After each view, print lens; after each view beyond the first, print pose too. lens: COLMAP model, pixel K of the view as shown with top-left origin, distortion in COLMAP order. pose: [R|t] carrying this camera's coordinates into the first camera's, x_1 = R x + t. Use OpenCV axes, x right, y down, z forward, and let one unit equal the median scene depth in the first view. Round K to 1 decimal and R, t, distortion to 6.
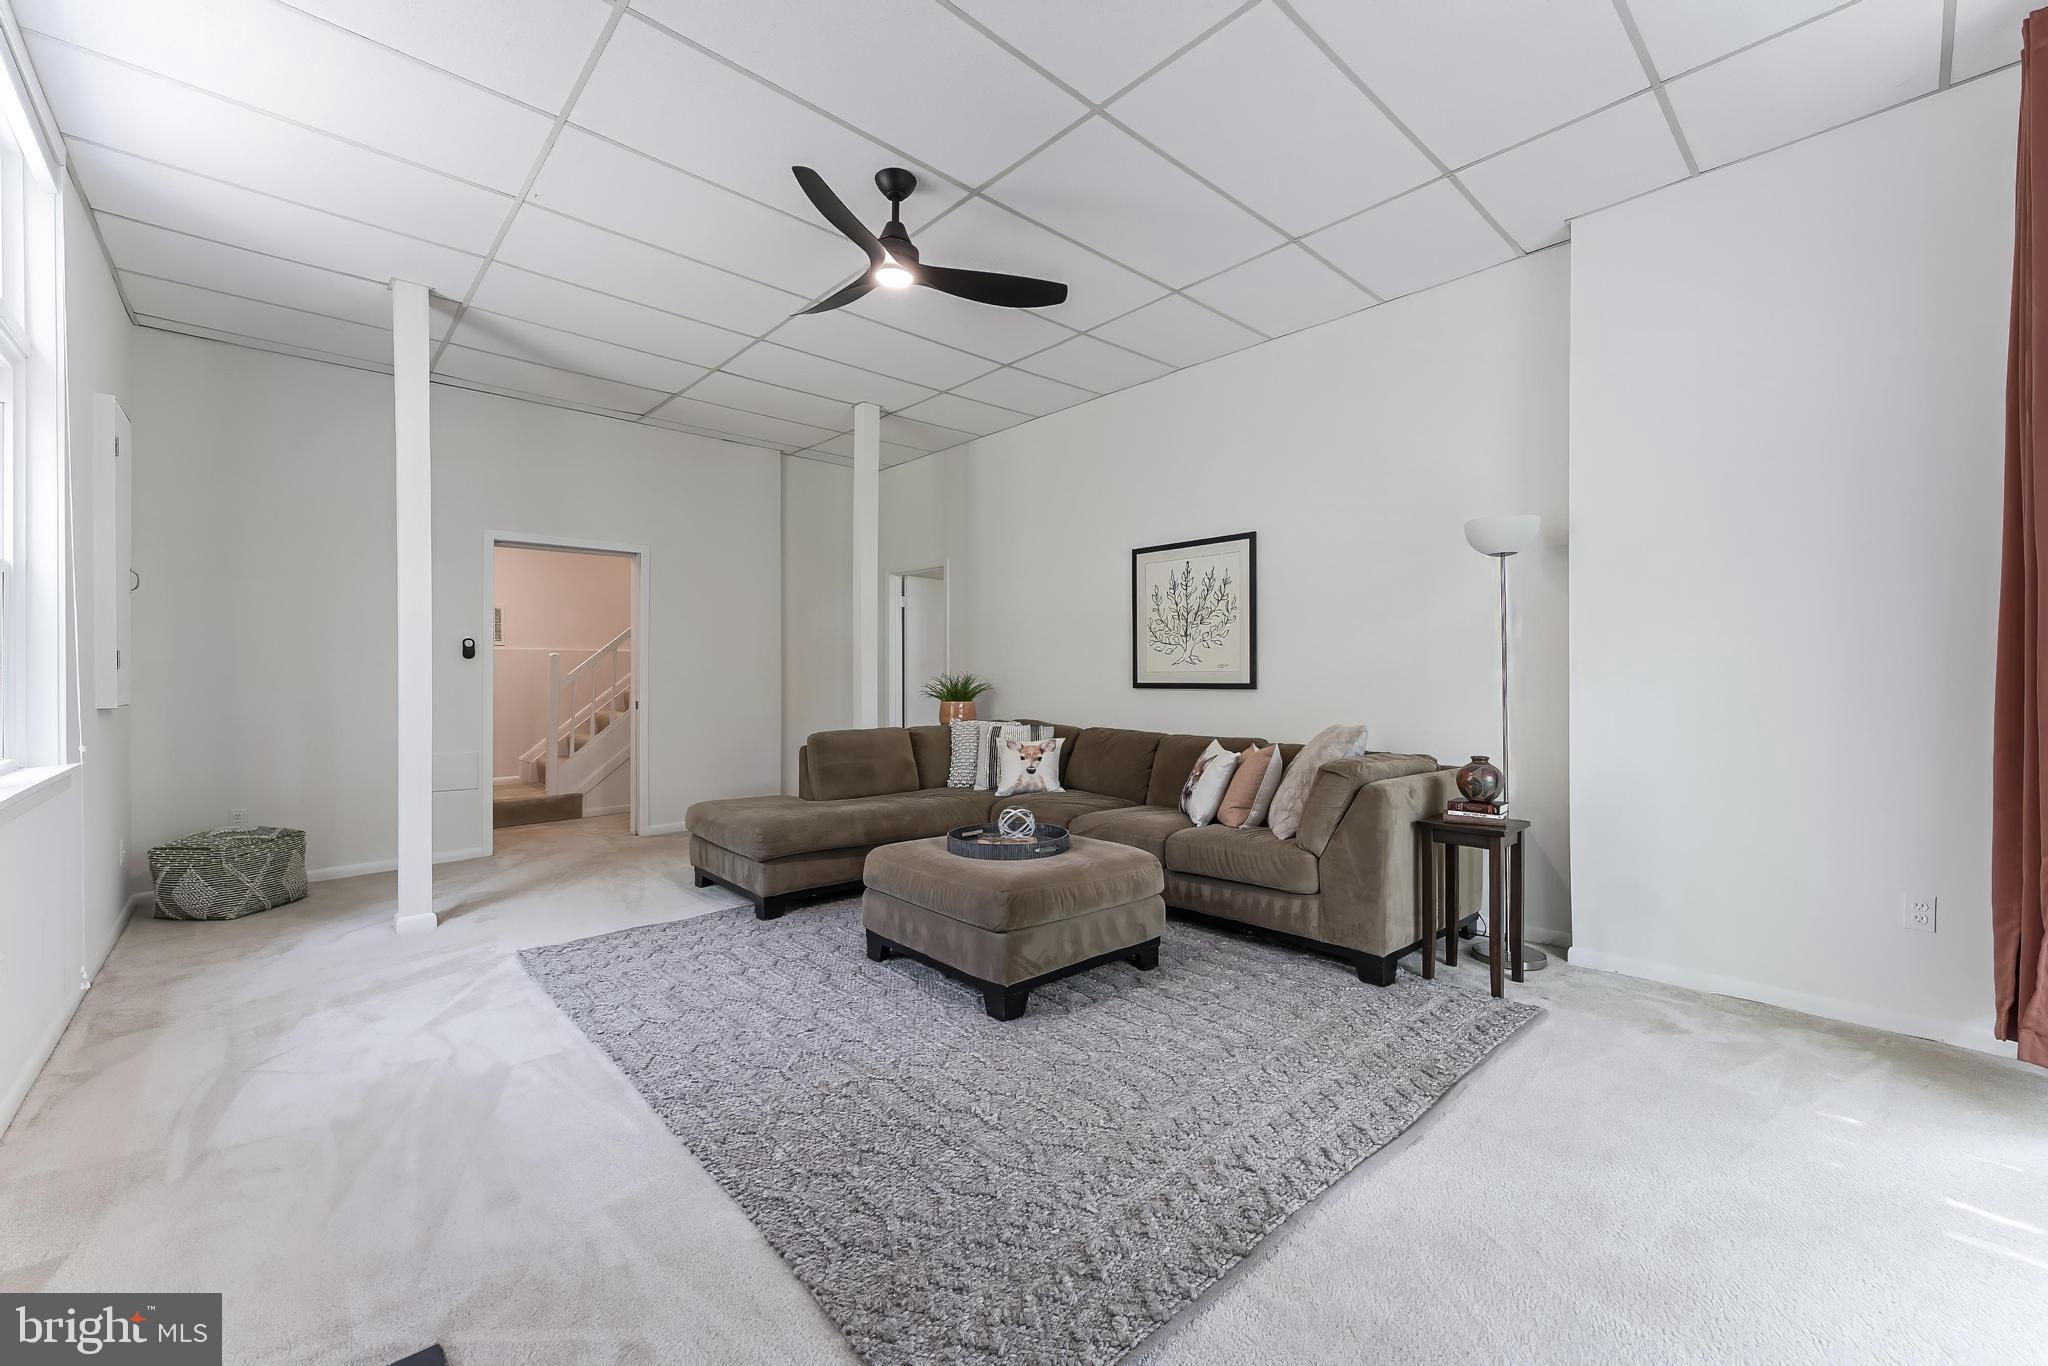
lens RADIAL K [[827.6, 0, 1024.7], [0, 827.6, 678.5], [0, 0, 1]] dist [-0.003015, 0.000075]
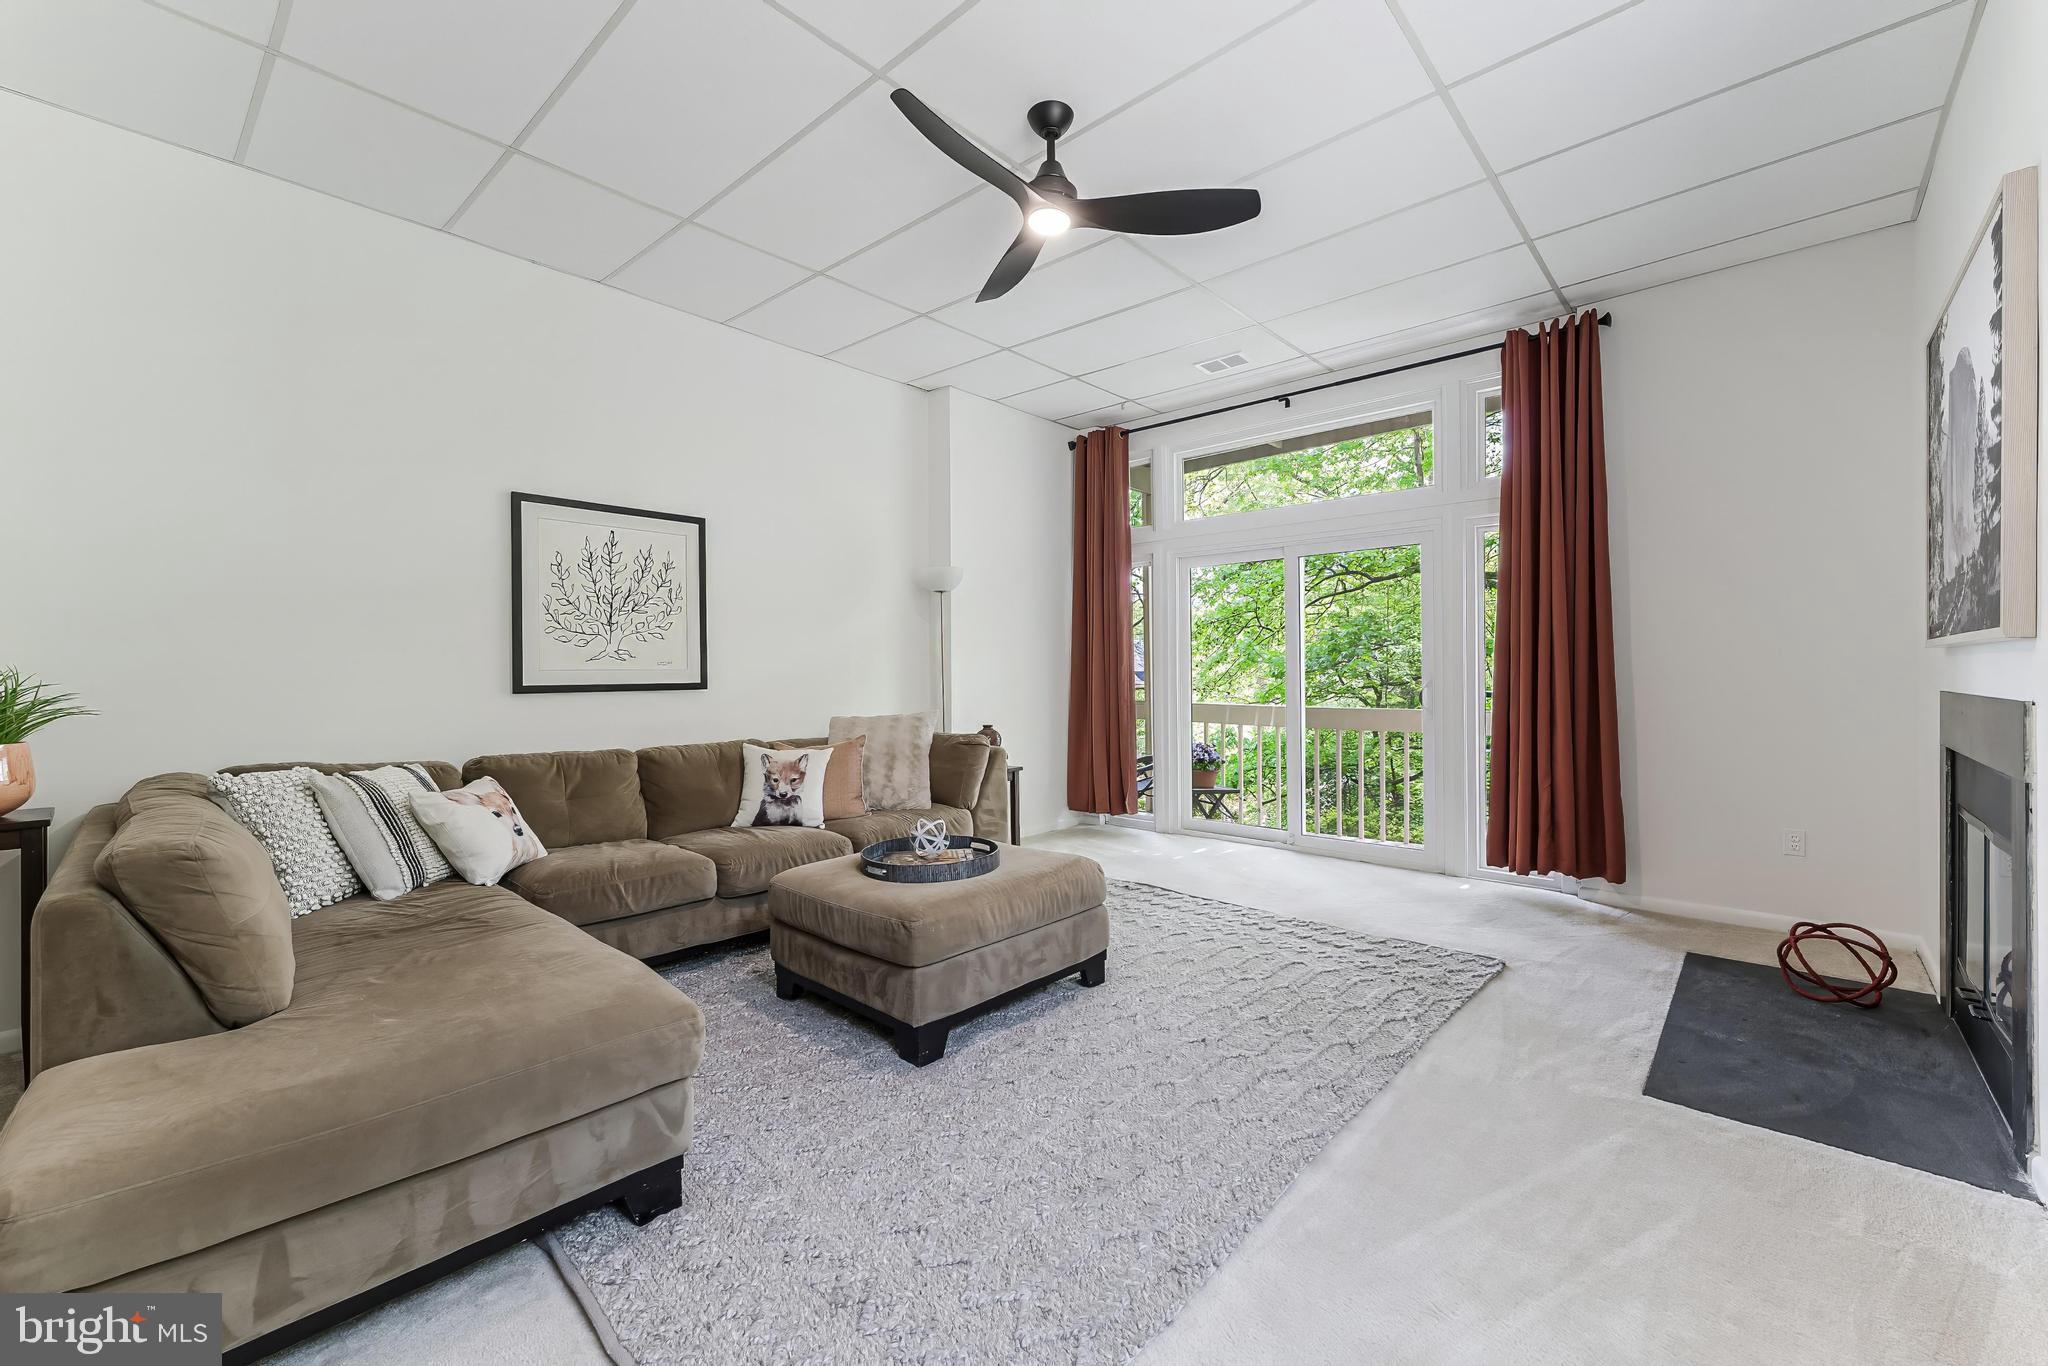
lens RADIAL K [[827.6, 0, 1025.2], [0, 827.6, 673.8], [0, 0, 1]] dist [-0.003015, 0.000075]
pose [[-0.096359, -0.006160, 0.995328, -0.638704], [0.007672, 0.999947, 0.006931, -0.007089], [-0.995317, 0.008304, -0.096307, 0.691968]]
